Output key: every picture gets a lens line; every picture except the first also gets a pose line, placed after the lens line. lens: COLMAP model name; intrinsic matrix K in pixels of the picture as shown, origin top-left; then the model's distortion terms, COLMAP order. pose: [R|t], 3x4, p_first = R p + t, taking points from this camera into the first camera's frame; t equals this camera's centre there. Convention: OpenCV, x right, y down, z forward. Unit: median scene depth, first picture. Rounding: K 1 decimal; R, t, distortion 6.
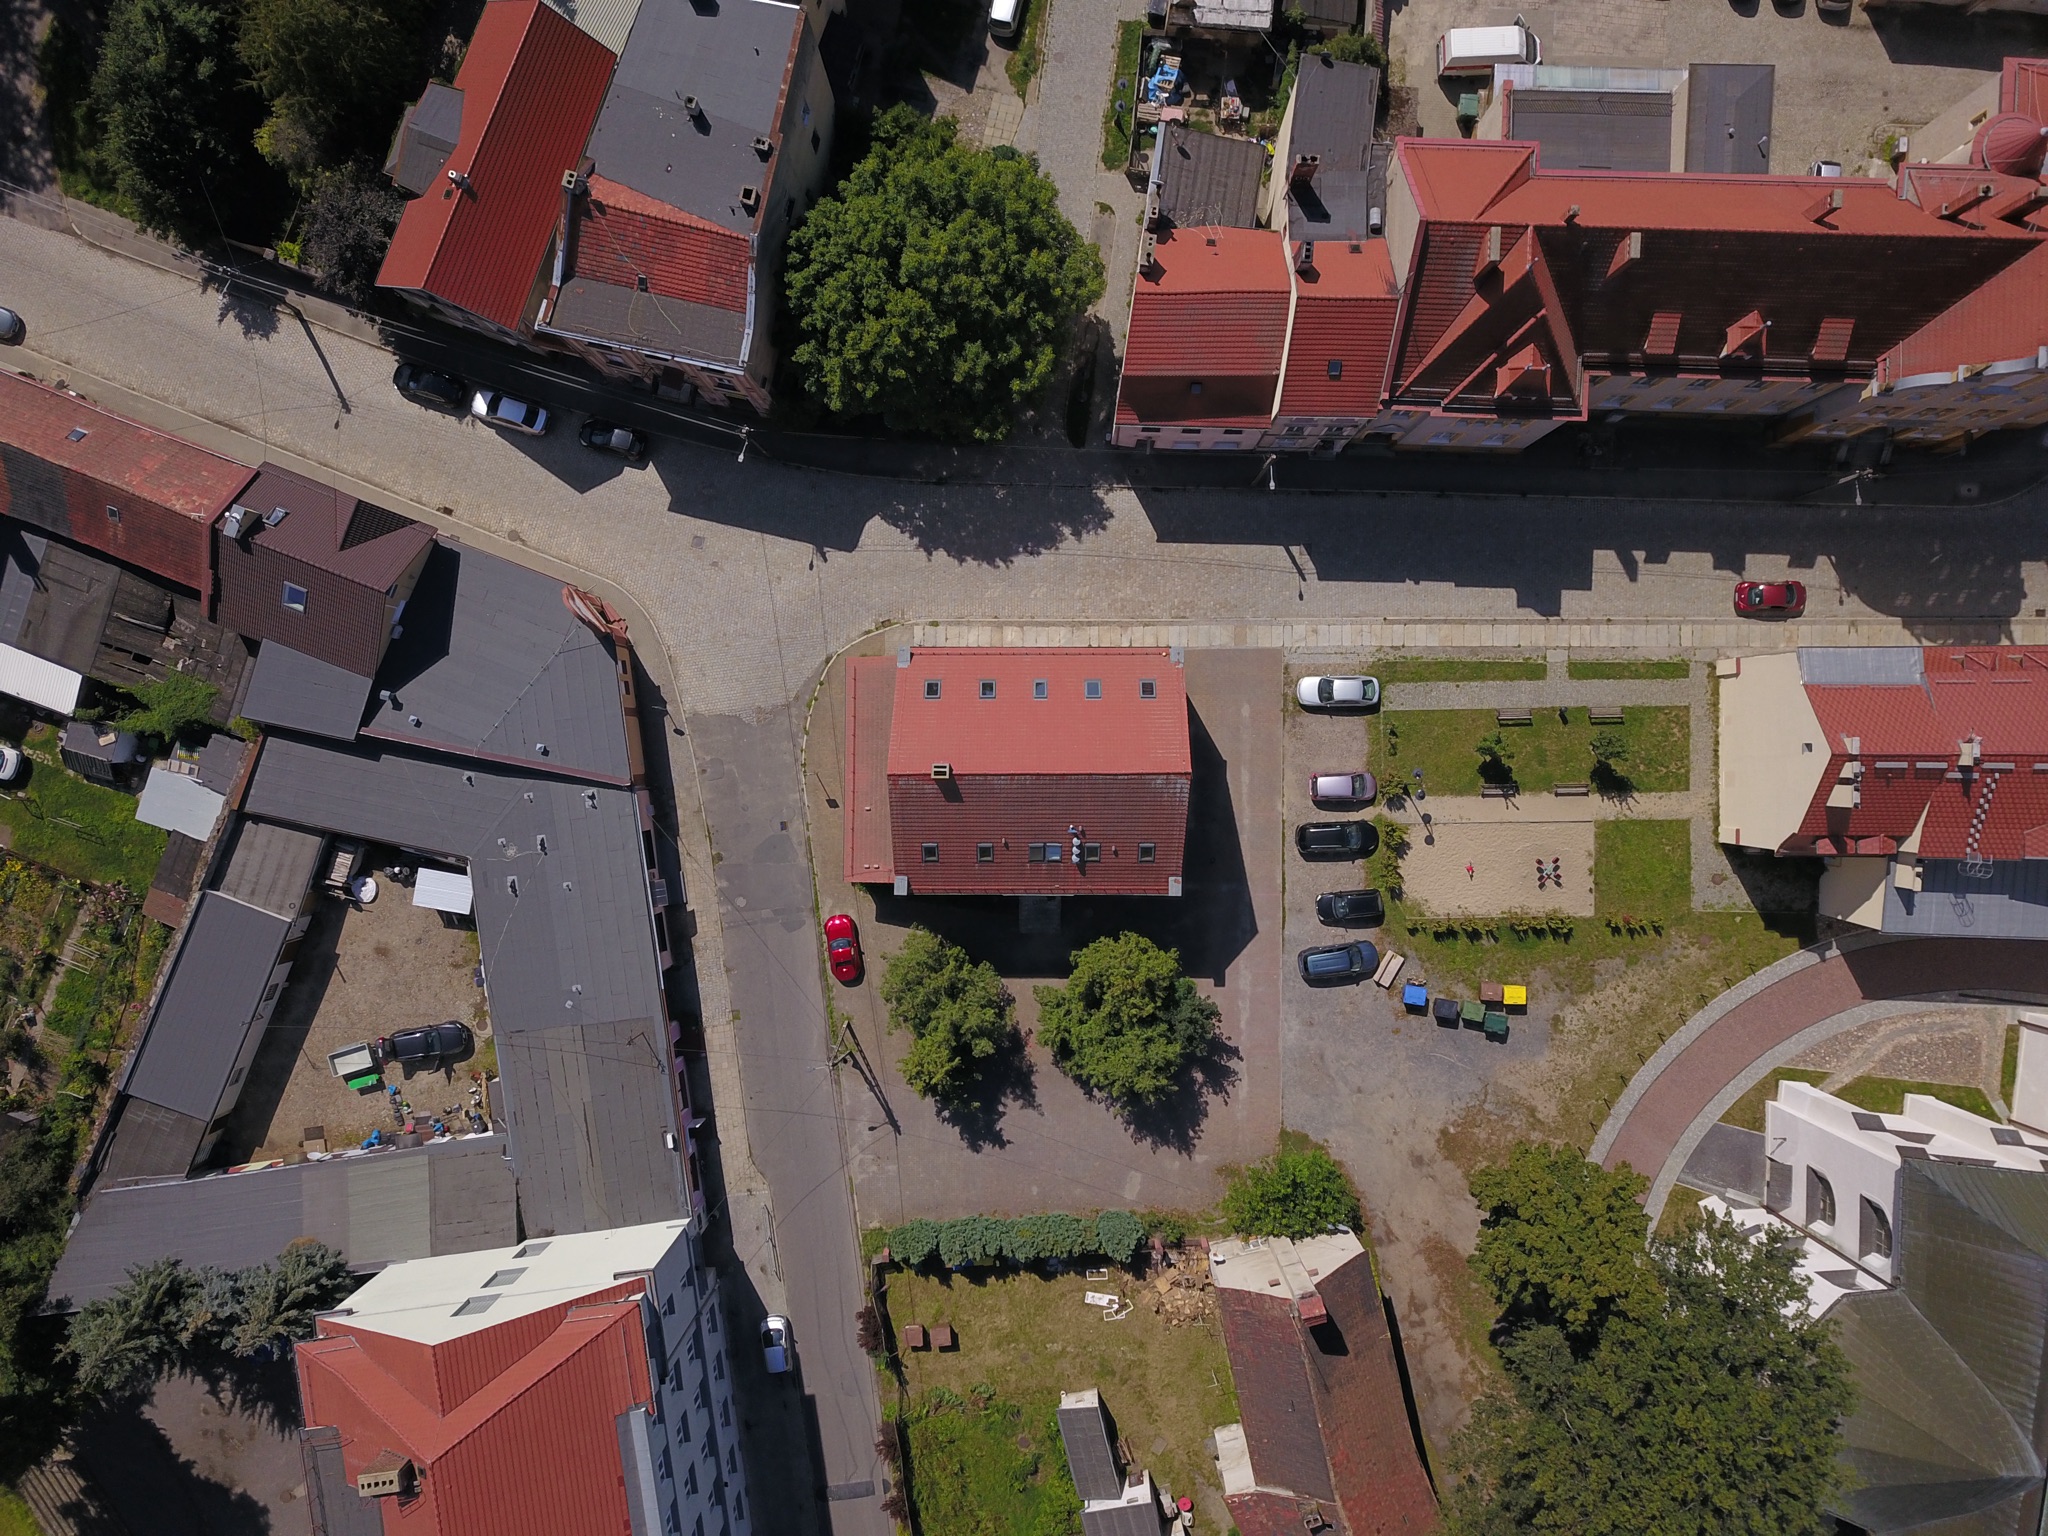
lens RADIAL K [[1543.4, 0, 1024.0], [0, 1543.4, 768.0], [0, 0, 1]] dist [-0.000052, 0.000416]
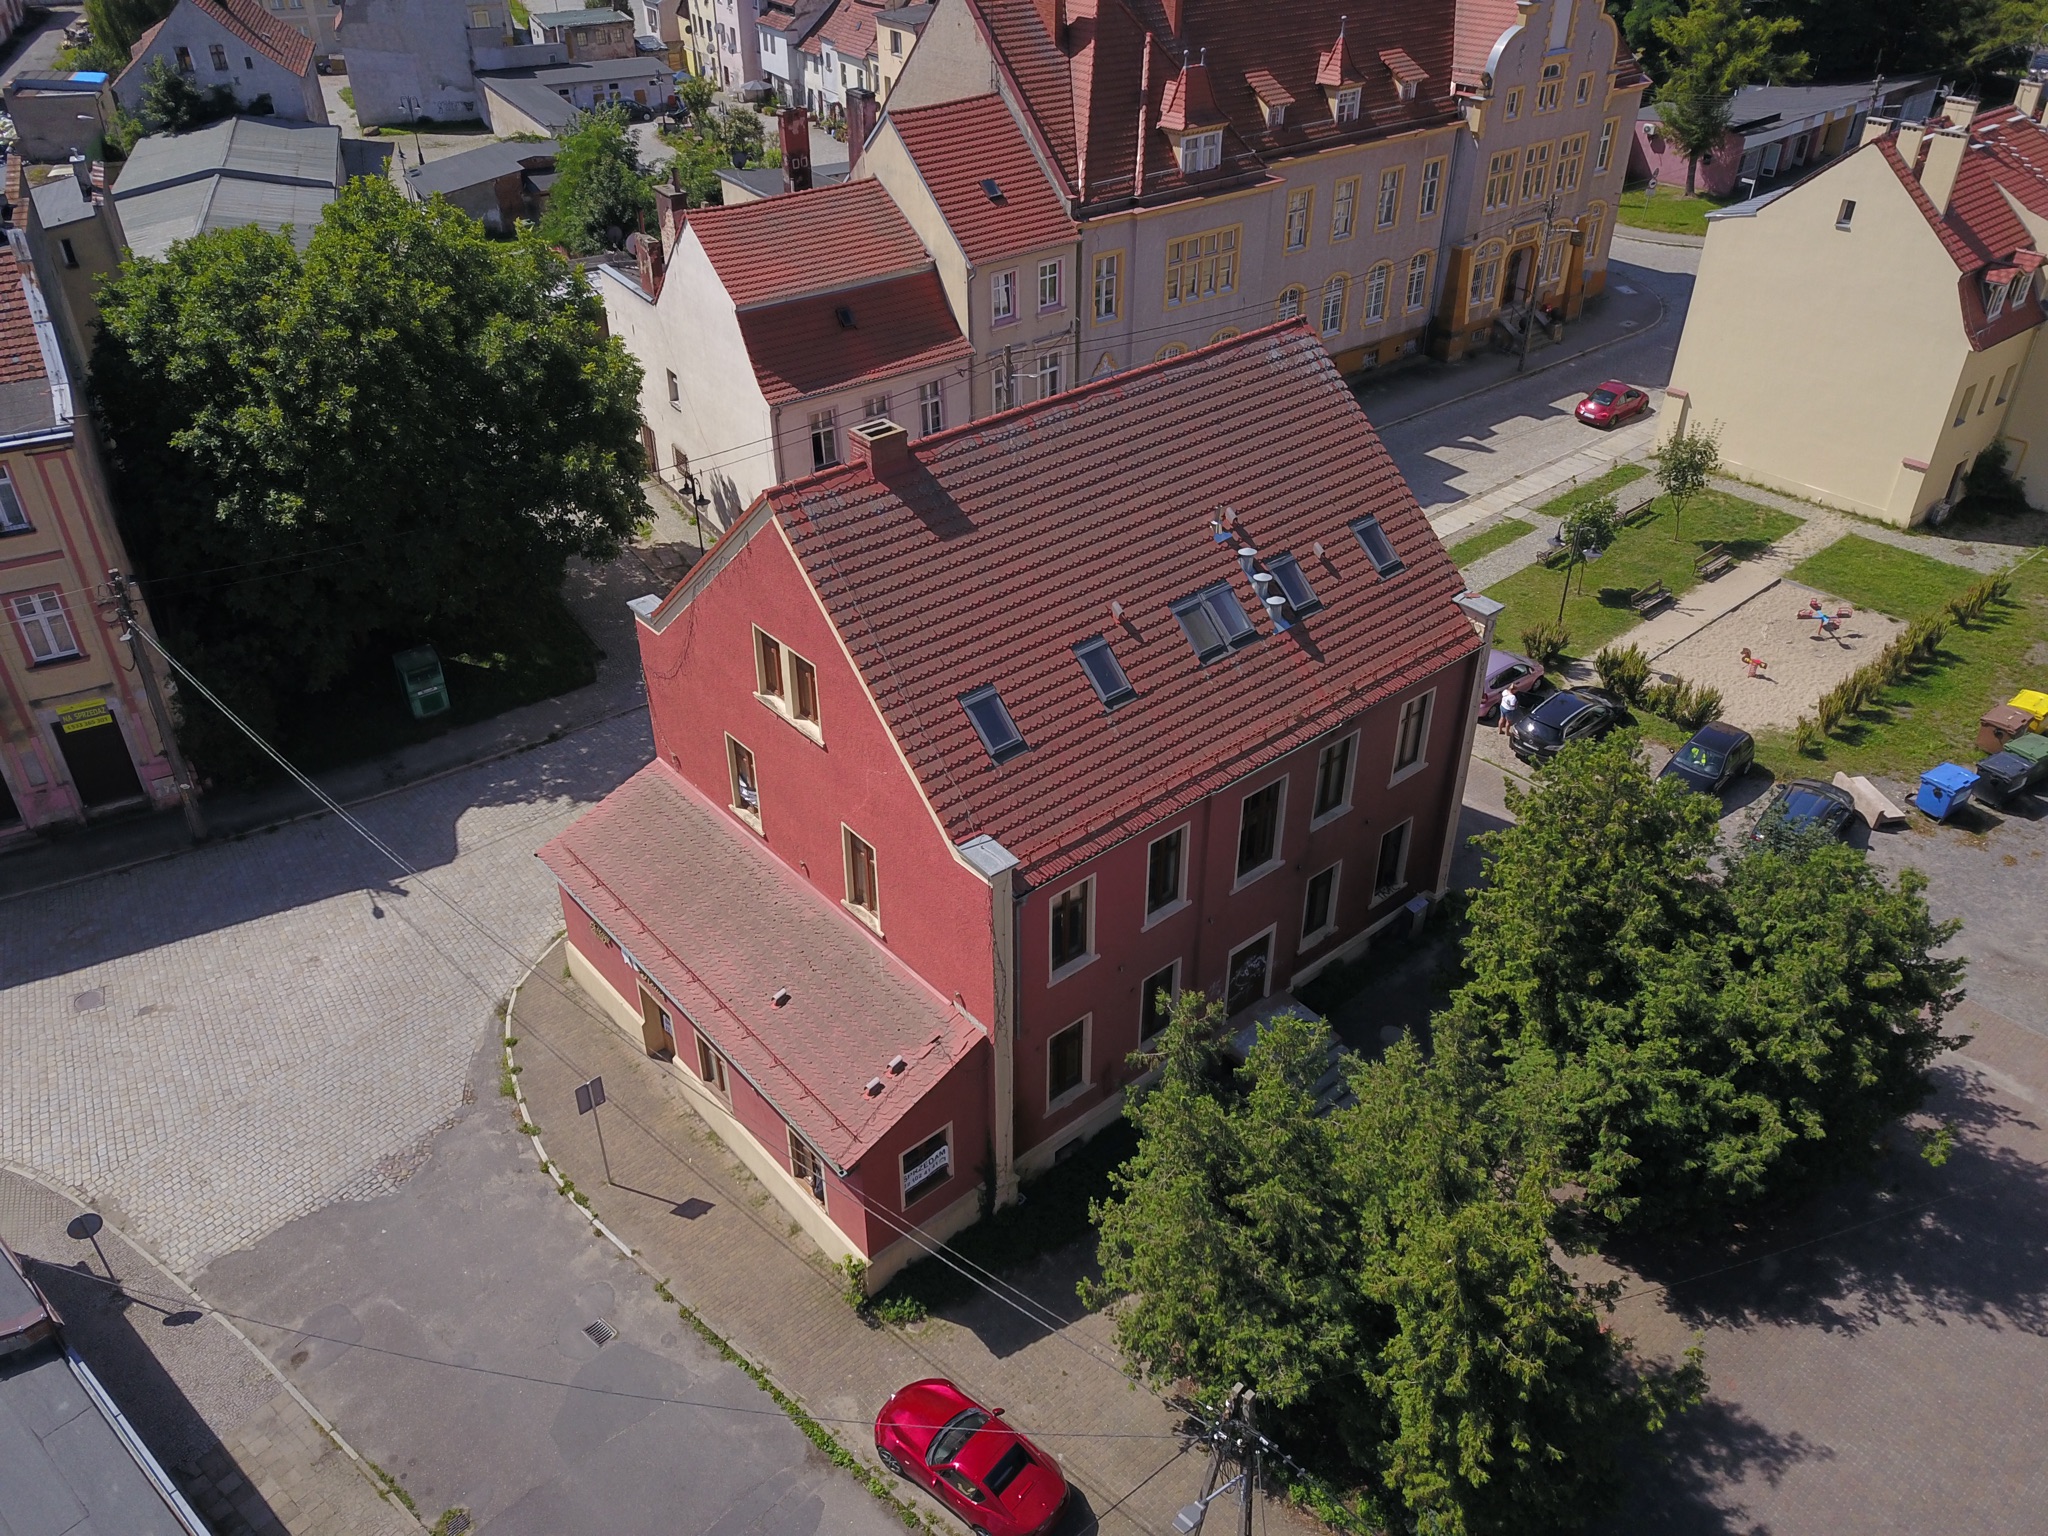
lens RADIAL K [[1543.4, 0, 1024.0], [0, 1543.4, 768.0], [0, 0, 1]] dist [-0.000052, 0.000416]
pose [[0.757739, -0.358227, 0.545440, -0.226499], [0.652542, 0.410220, -0.637109, 0.261697], [0.004480, 0.838685, 0.544598, 0.725582]]
